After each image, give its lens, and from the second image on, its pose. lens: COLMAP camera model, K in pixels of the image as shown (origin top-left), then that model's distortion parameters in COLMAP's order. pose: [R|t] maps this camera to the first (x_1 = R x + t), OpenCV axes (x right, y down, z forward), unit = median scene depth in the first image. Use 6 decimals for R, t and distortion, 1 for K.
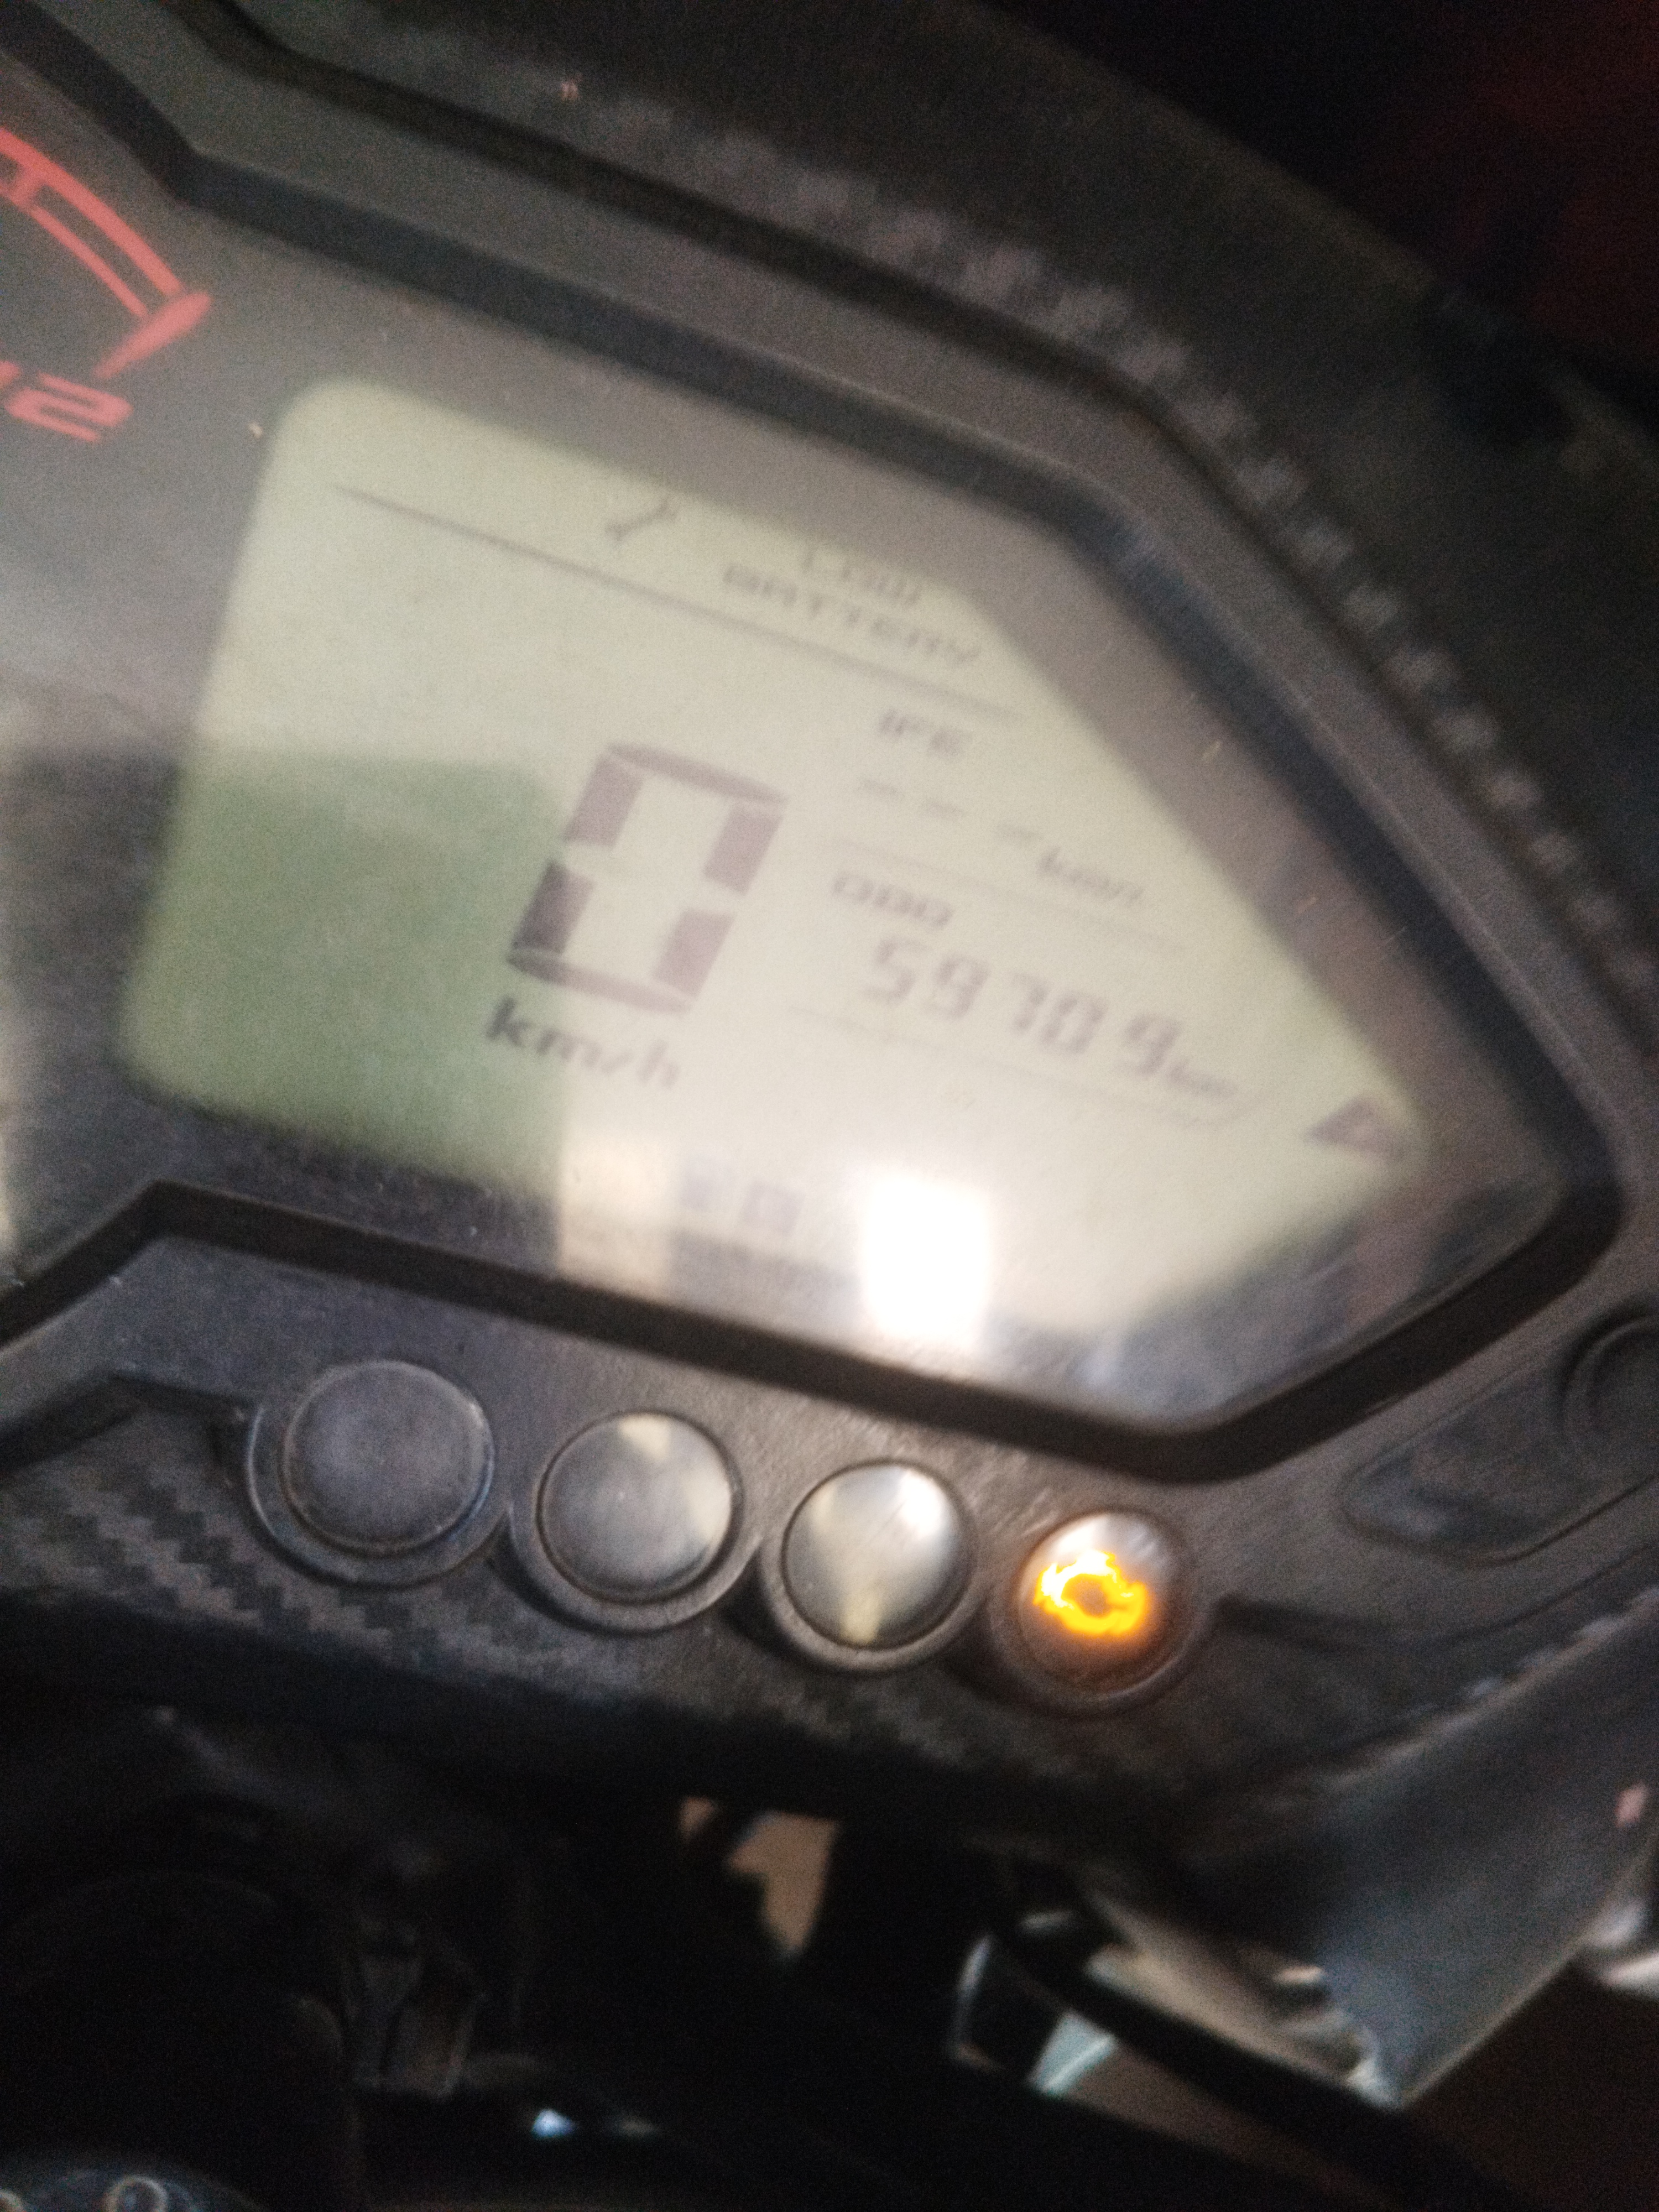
lens RADIAL K [[1903.7, 0, 829.5], [0, 1903.7, 1106.0], [0, 0, 1]] dist [0.007547, -0.090053]
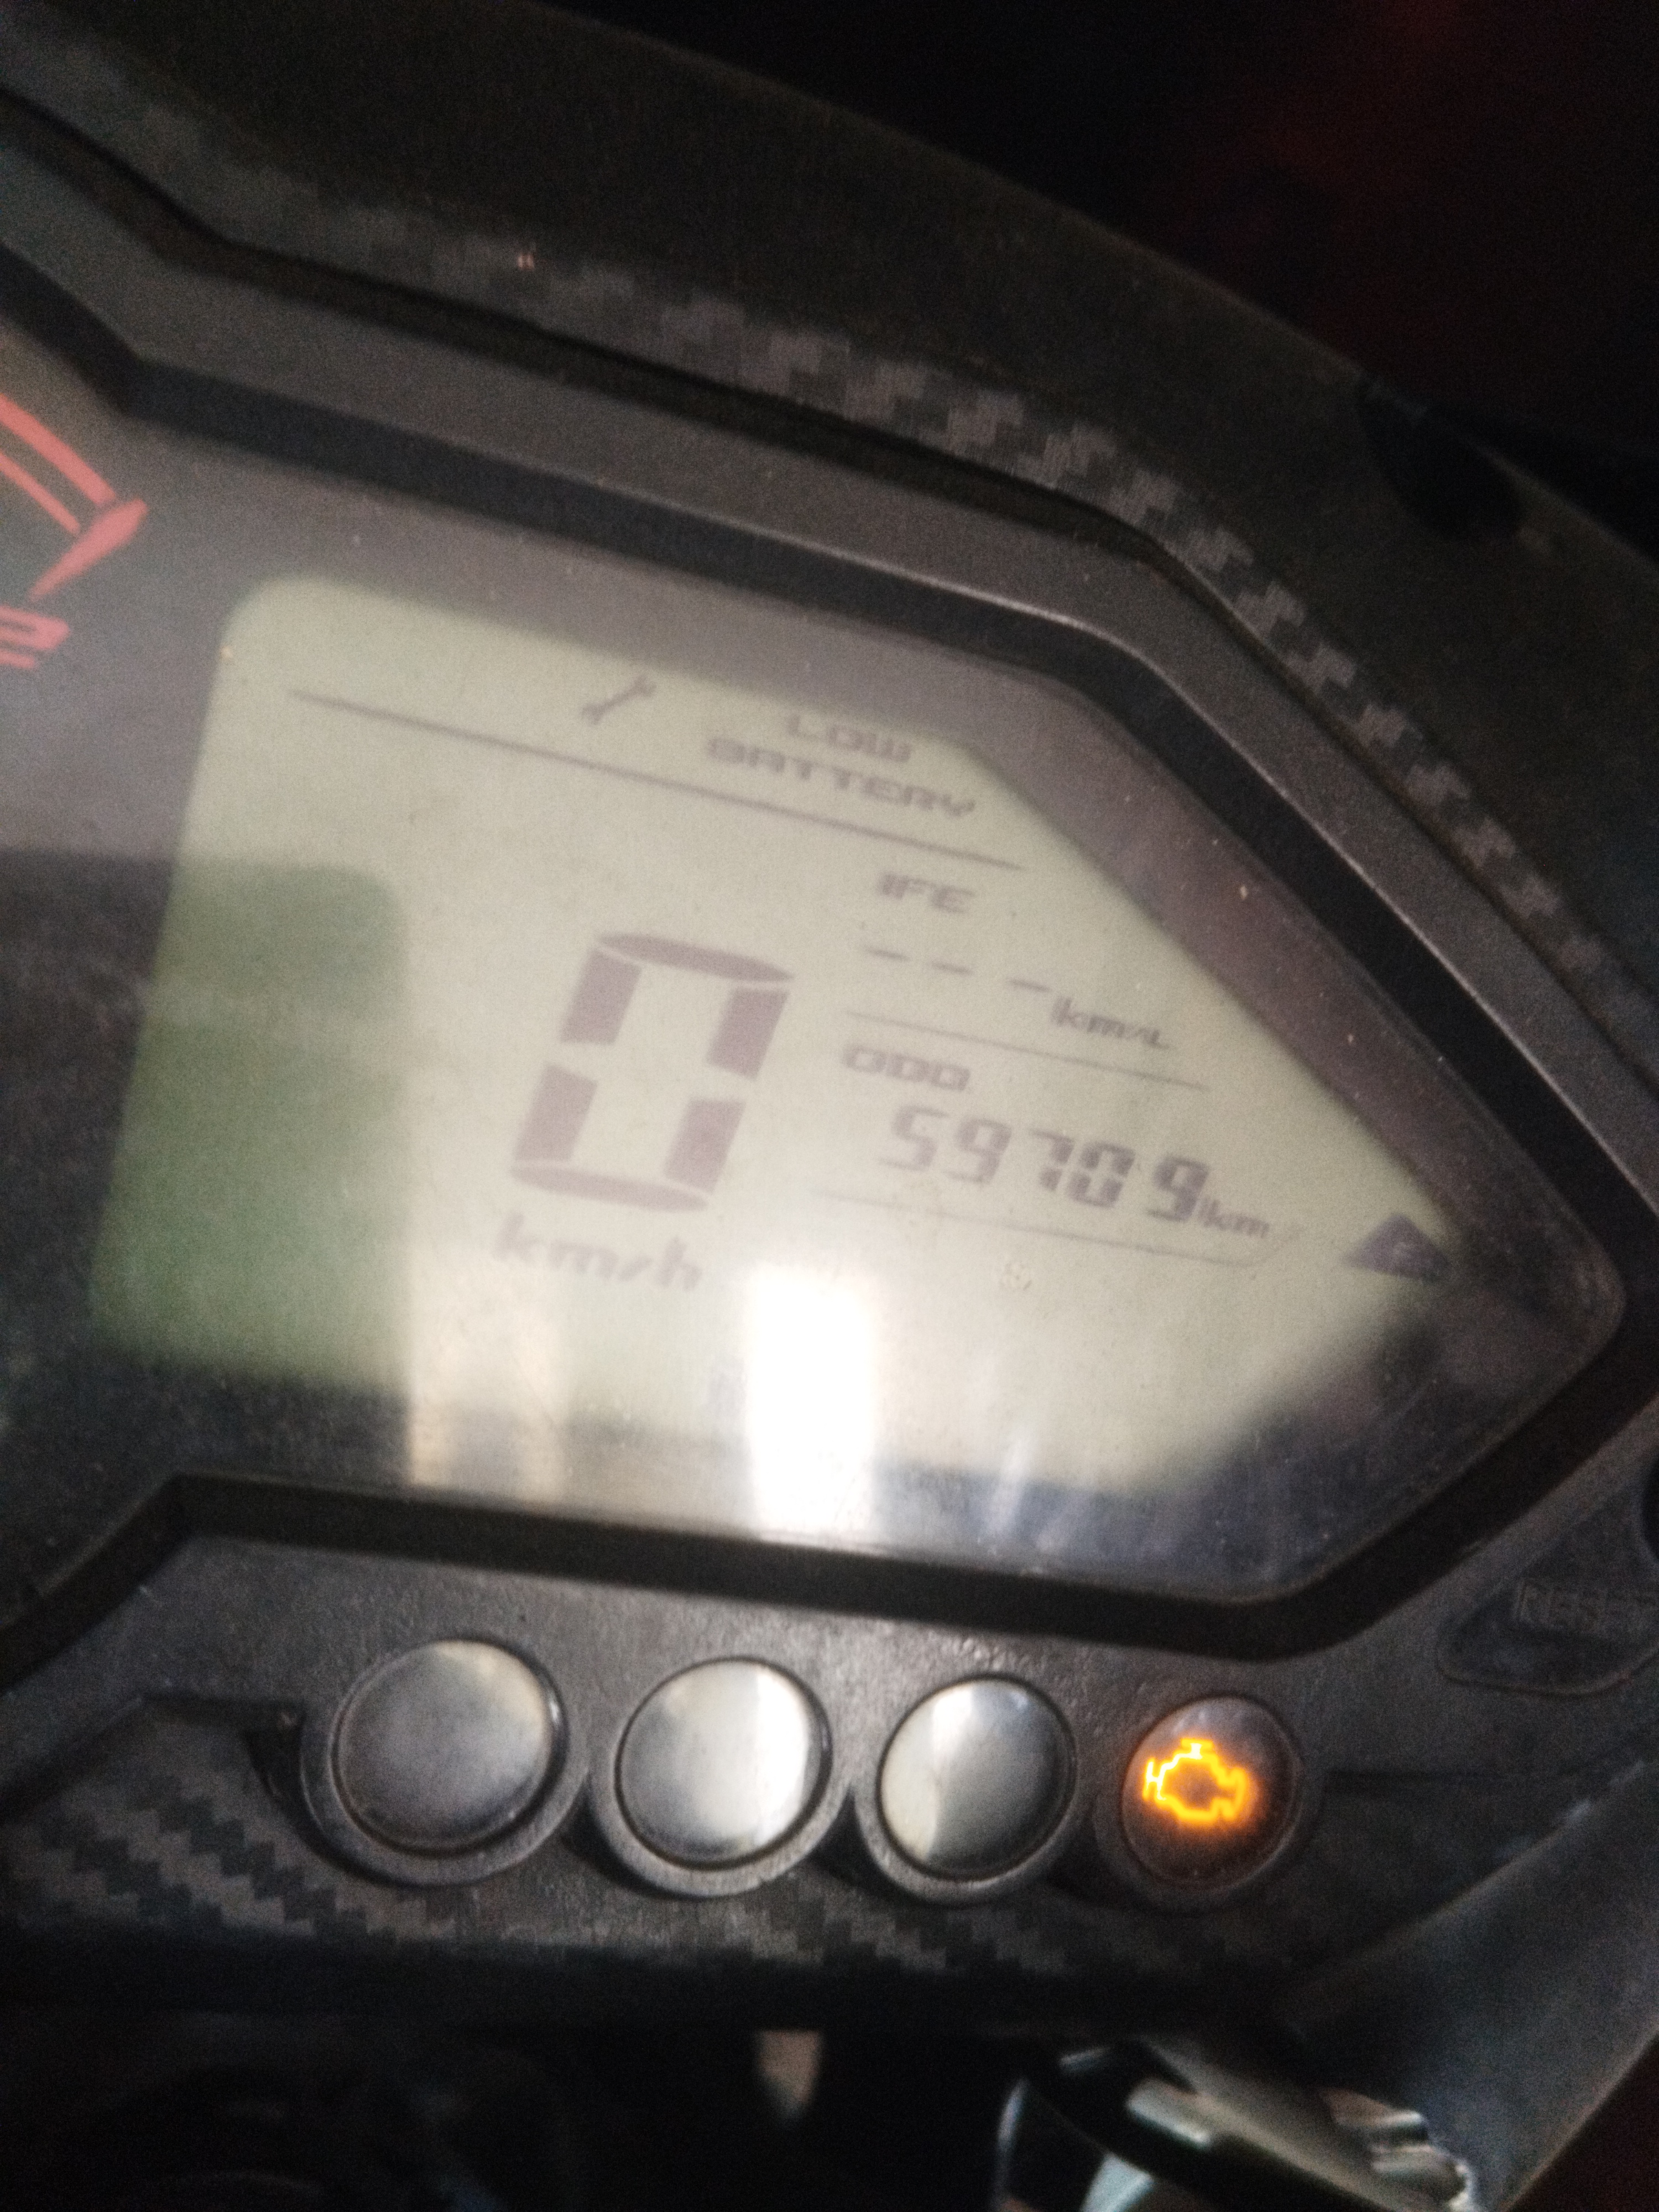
lens RADIAL K [[1903.7, 0, 829.5], [0, 1903.7, 1106.0], [0, 0, 1]] dist [0.007547, -0.090053]
pose [[0.993594, -0.091922, 0.065742, -0.076978], [0.094767, 0.994632, -0.041548, -0.058818], [-0.061570, 0.047512, 0.996971, 0.062392]]
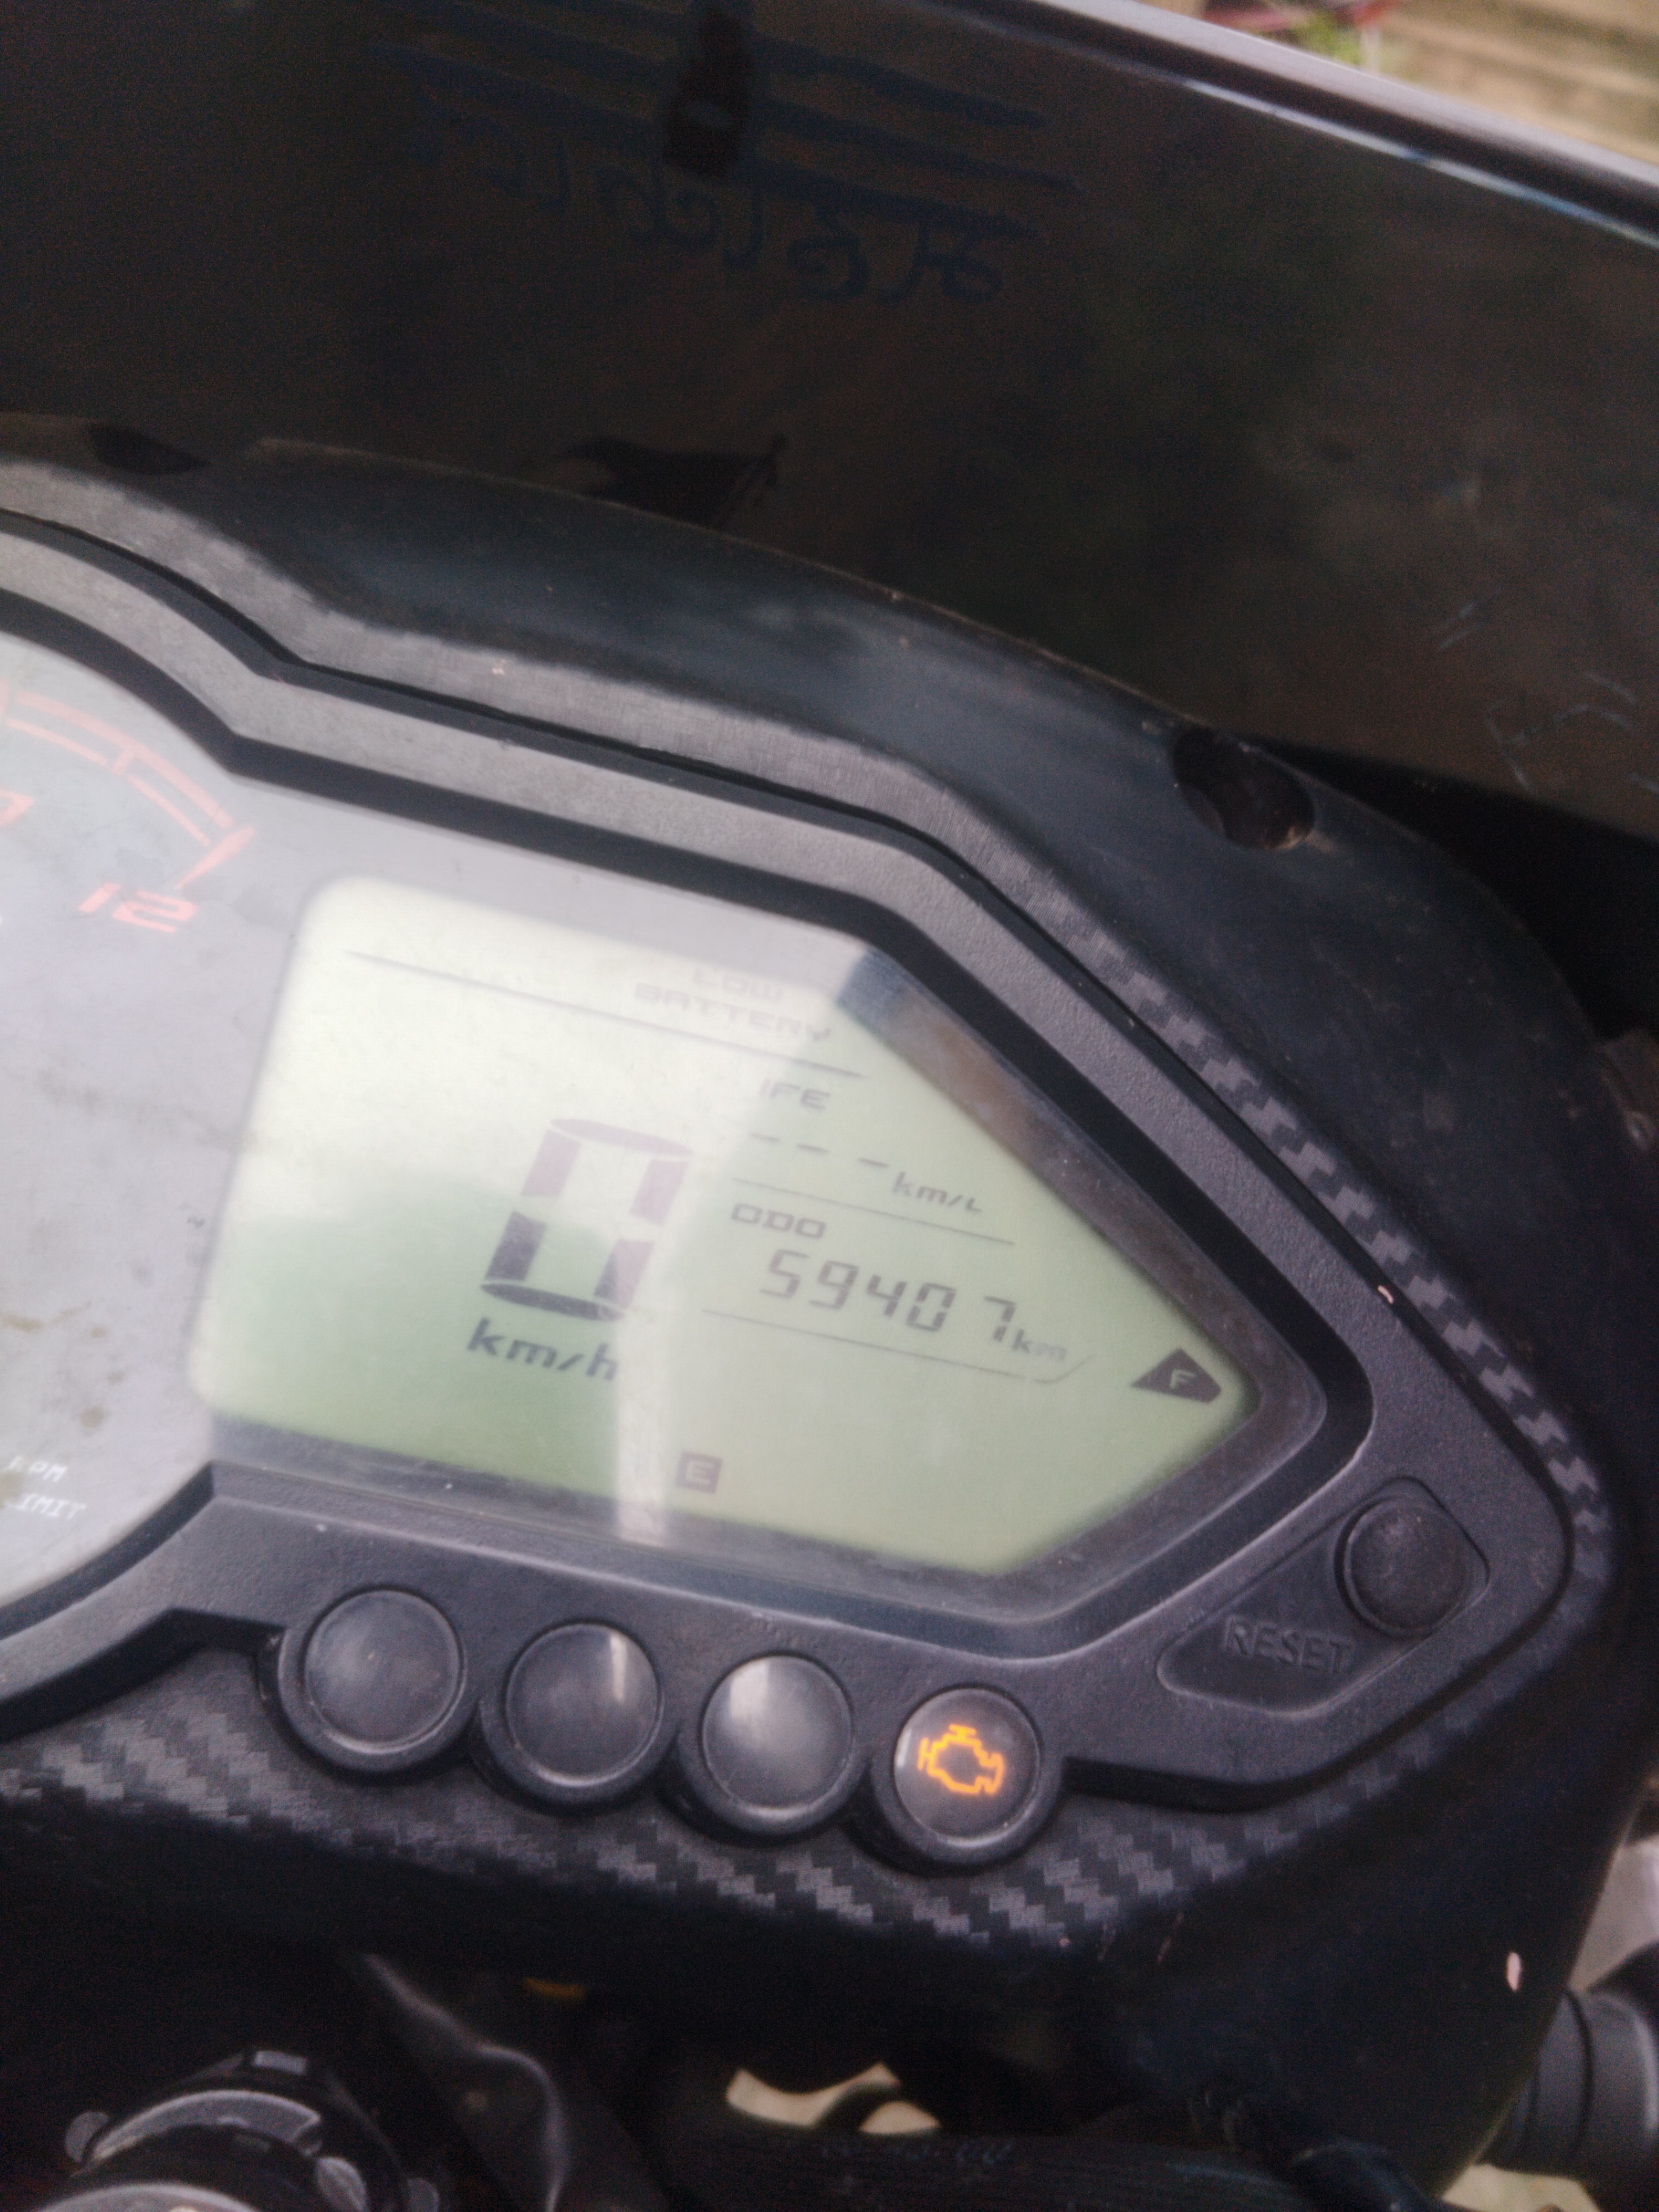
lens RADIAL K [[1903.7, 0, 829.5], [0, 1903.7, 1106.0], [0, 0, 1]] dist [0.007547, -0.090053]
pose [[0.994635, -0.082815, -0.061997, 0.171082], [0.066009, 0.969498, -0.236042, 0.136497], [0.079654, 0.230684, 0.969763, -0.293326]]
